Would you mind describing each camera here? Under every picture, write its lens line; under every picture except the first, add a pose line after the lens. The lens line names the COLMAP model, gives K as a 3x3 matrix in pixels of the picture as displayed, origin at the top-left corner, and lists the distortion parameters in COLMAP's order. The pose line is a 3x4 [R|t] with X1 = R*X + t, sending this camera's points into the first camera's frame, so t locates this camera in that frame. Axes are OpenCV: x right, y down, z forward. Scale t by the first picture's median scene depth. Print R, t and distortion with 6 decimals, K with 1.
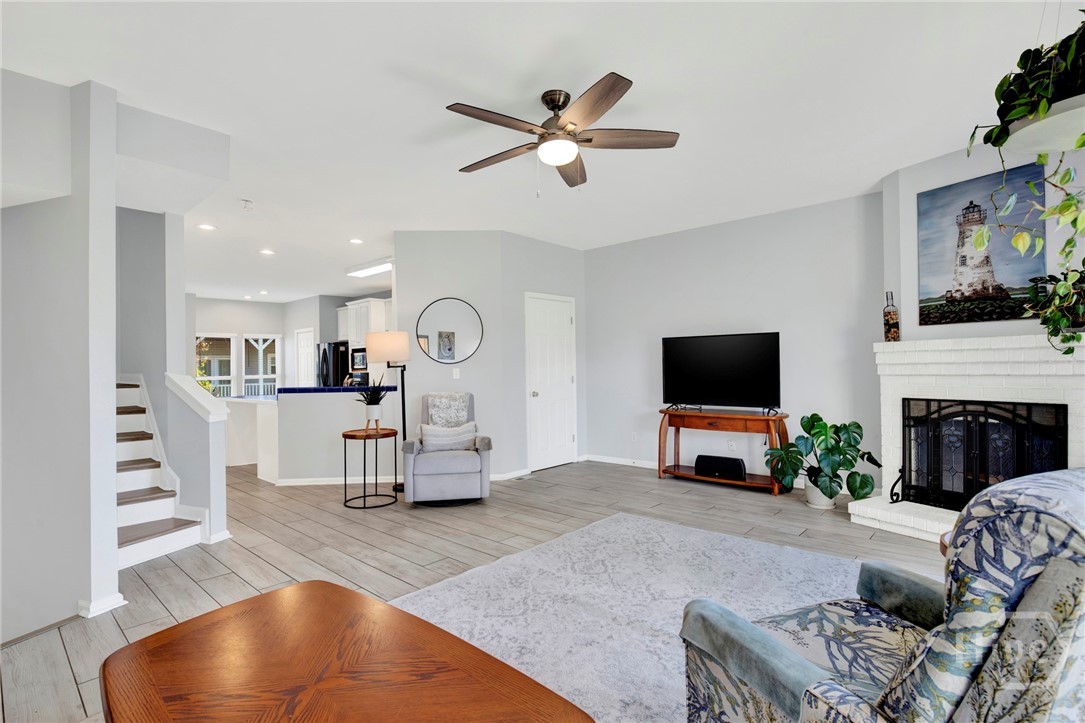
lens RADIAL K [[535.1, 0, 542.5], [0, 535.1, 361.5], [0, 0, 1]] dist [-0.020277, 0.000273]
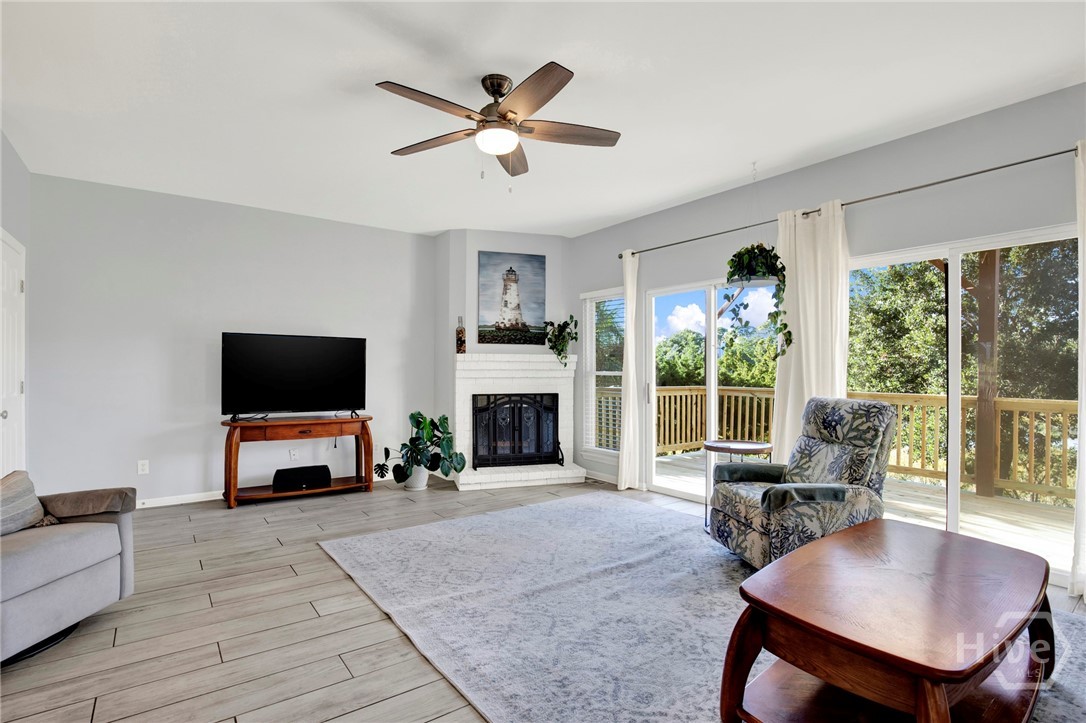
lens RADIAL K [[529.4, 0, 556.7], [0, 529.4, 369.7], [0, 0, 1]] dist [-0.031787, 0.000452]
pose [[0.171888, 0.018754, 0.984938, -0.684163], [-0.015700, 0.999744, -0.016296, 0.024327], [-0.984991, -0.012662, 0.172138, 0.570511]]
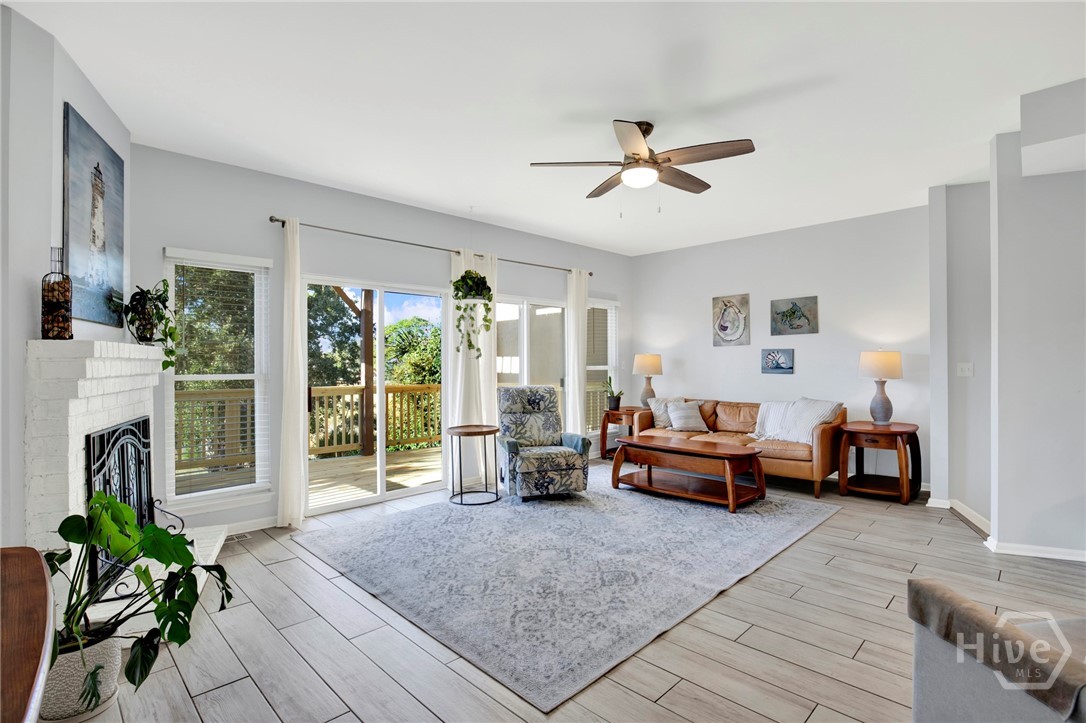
lens RADIAL K [[513.1, 0, 543.0], [0, 513.1, 361.5], [0, 0, 1]] dist [-0.032838, -0.000507]
pose [[-0.998565, 0.023225, 0.048258, 0.142452], [0.022713, 0.999680, -0.011141, 0.002453], [-0.048501, -0.010029, -0.998773, 1.619691]]
